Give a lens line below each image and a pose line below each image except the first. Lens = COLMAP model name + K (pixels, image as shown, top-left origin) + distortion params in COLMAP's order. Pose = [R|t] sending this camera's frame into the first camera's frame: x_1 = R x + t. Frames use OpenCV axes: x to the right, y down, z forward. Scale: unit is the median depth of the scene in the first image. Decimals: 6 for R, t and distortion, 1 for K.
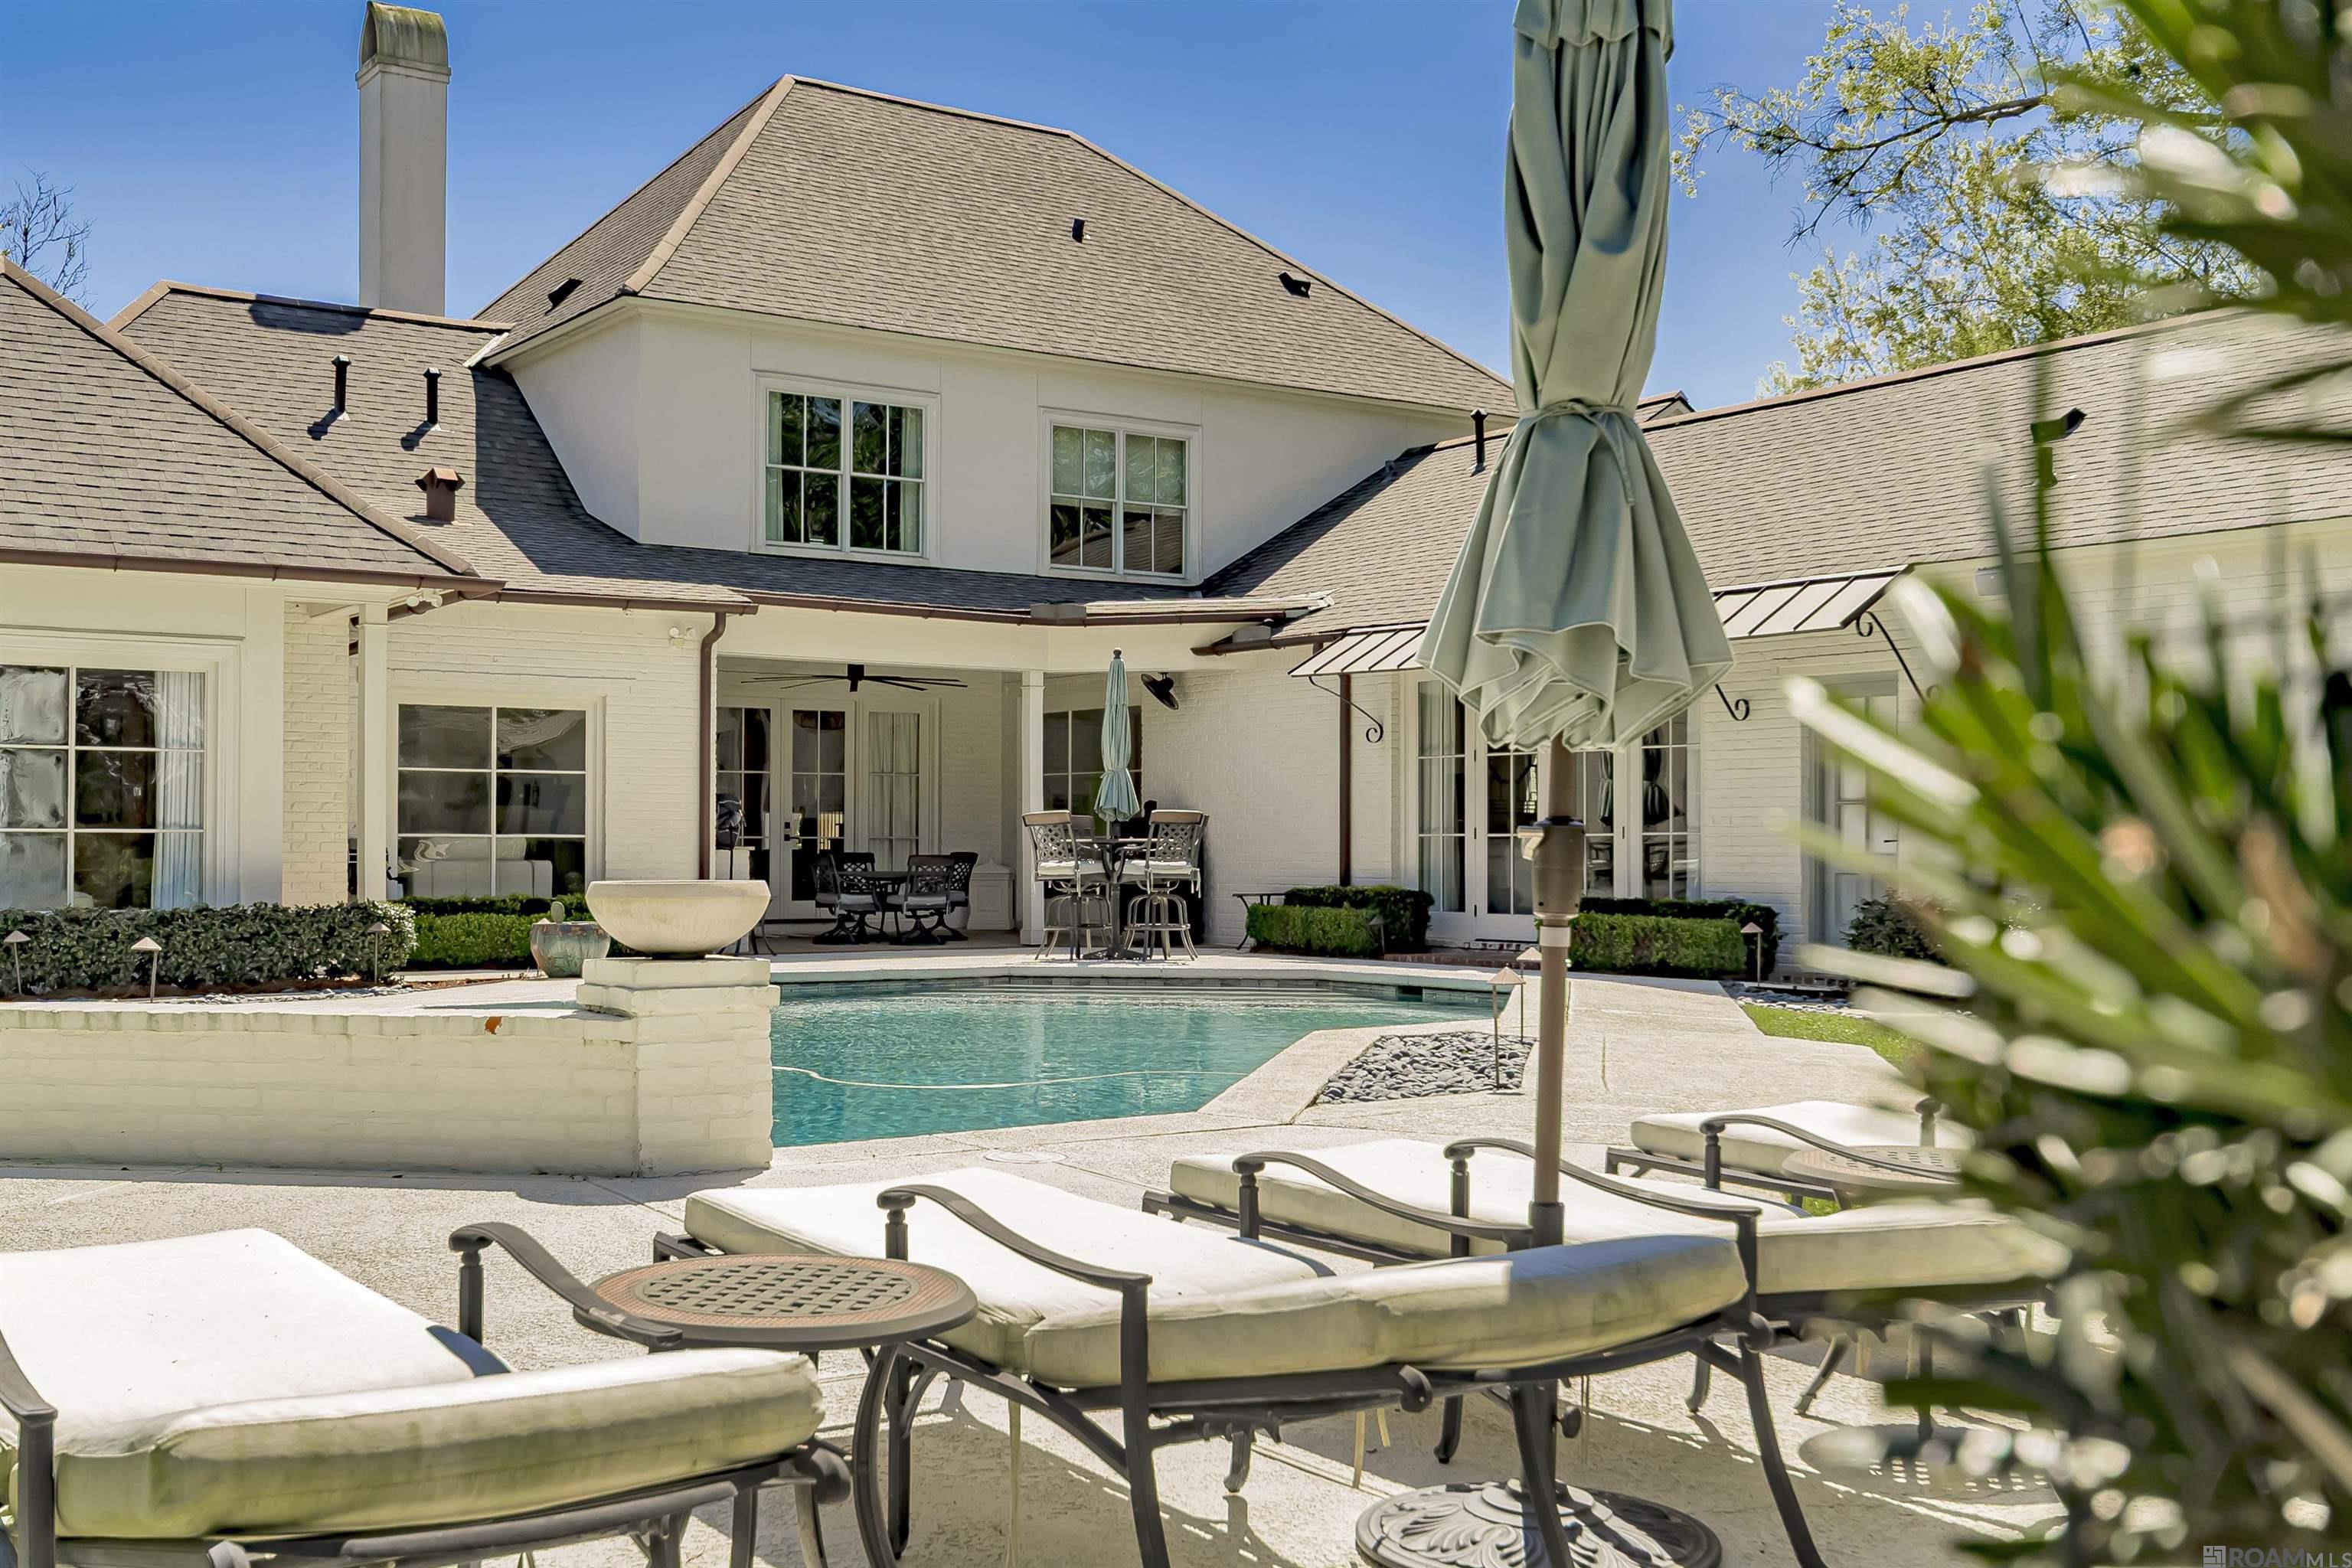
lens RADIAL K [[2384.5, 0, 1099.7], [0, 2384.5, 824.9], [0, 0, 1]] dist [-0.011557, 0.000000]
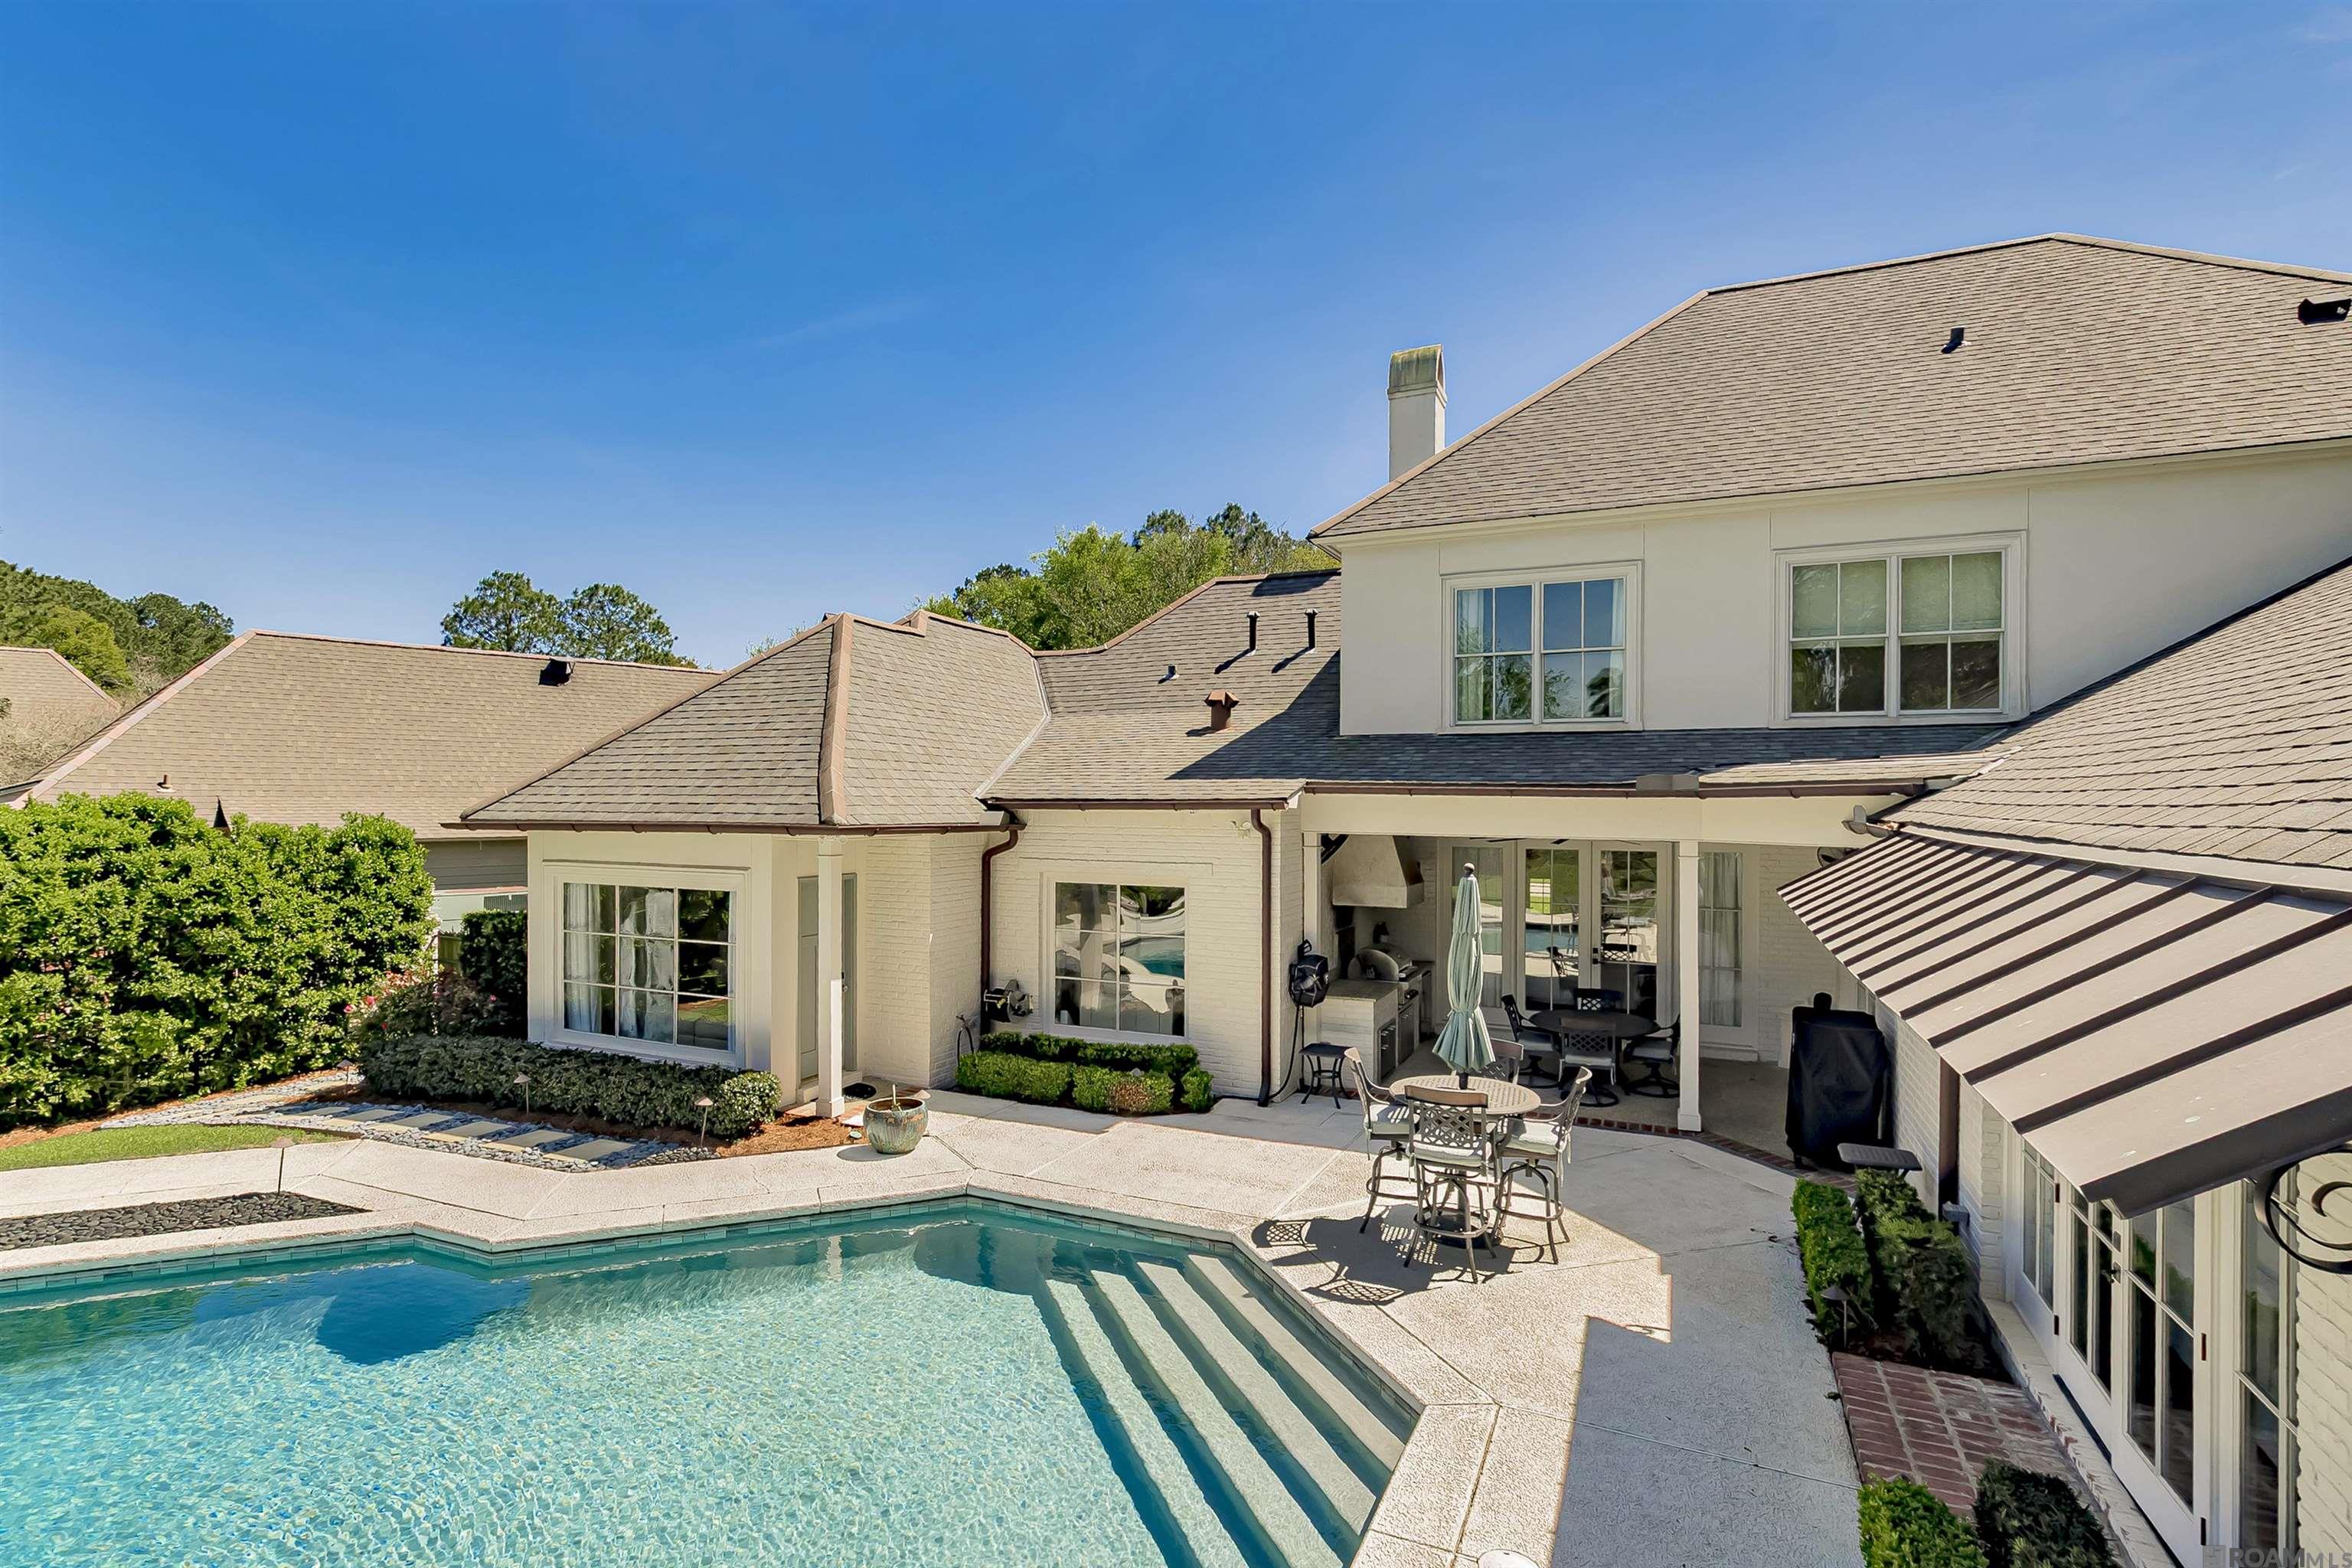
lens RADIAL K [[1111.6, 0, 1186.0], [0, 1111.6, 797.5], [0, 0, 1]] dist [-0.012324, -0.000513]
pose [[0.517877, -0.000528, -0.855455, 0.247478], [0.006566, 0.999973, 0.003357, -0.084945], [0.855430, -0.007356, 0.517867, 0.608035]]
